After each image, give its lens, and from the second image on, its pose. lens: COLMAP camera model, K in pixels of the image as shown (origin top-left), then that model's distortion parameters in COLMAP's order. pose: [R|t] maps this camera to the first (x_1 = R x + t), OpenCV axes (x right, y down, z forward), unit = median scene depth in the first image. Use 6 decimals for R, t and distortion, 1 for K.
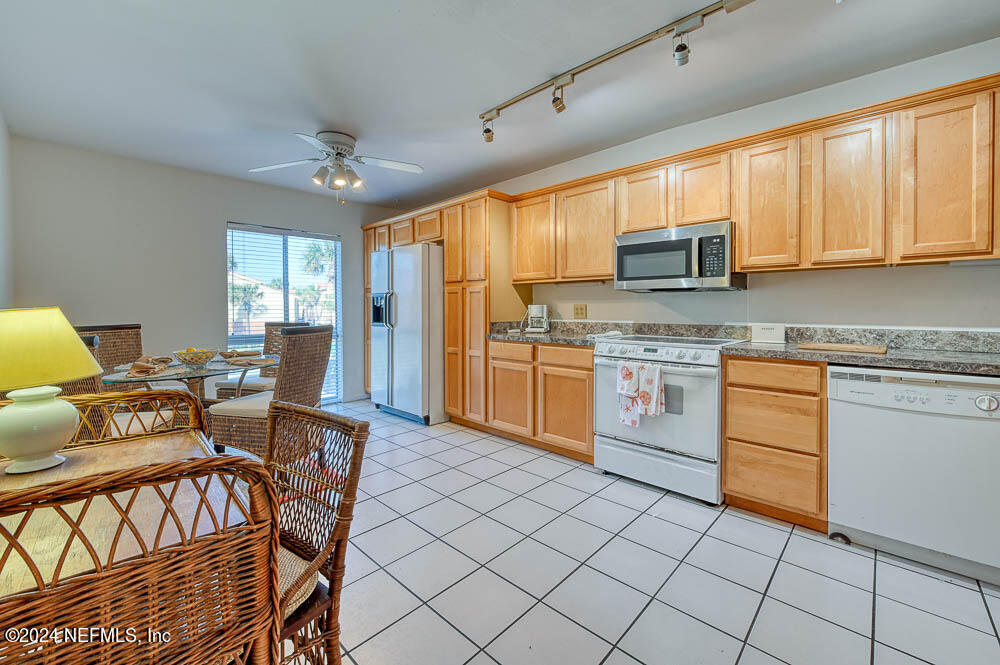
lens RADIAL K [[405.5, 0, 539.7], [0, 405.5, 307.4], [0, 0, 1]] dist [0.012179, -0.000090]
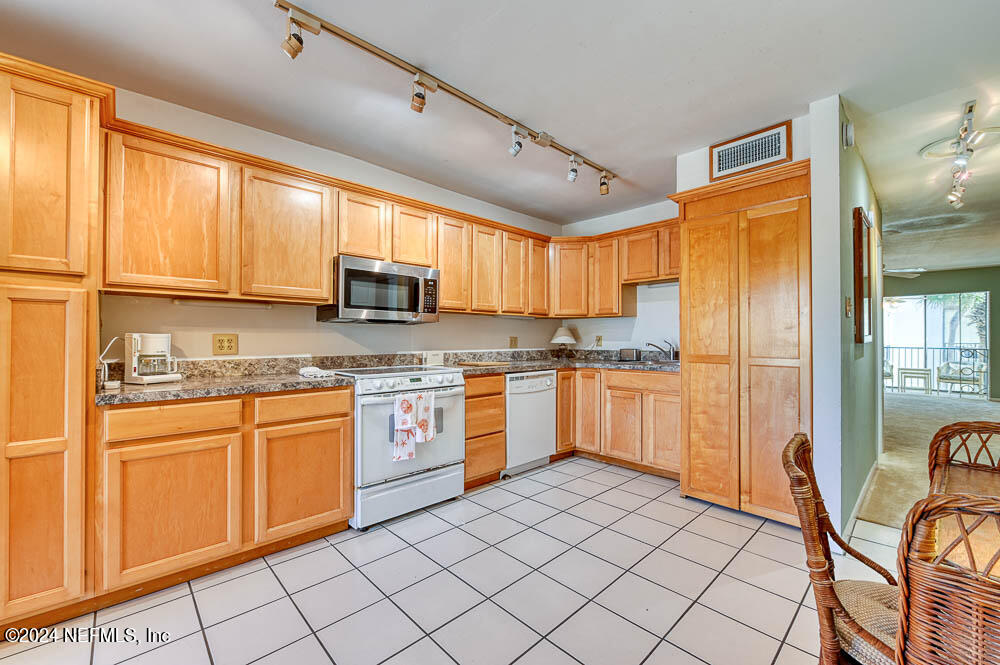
lens RADIAL K [[402.9, 0, 498.7], [0, 402.9, 327.8], [0, 0, 1]] dist [-0.008866, -0.000015]
pose [[0.107695, 0.029572, 0.993744, -0.715378], [0.000725, 0.999555, -0.029824, 0.003731], [-0.994184, 0.003933, 0.107626, 0.667267]]
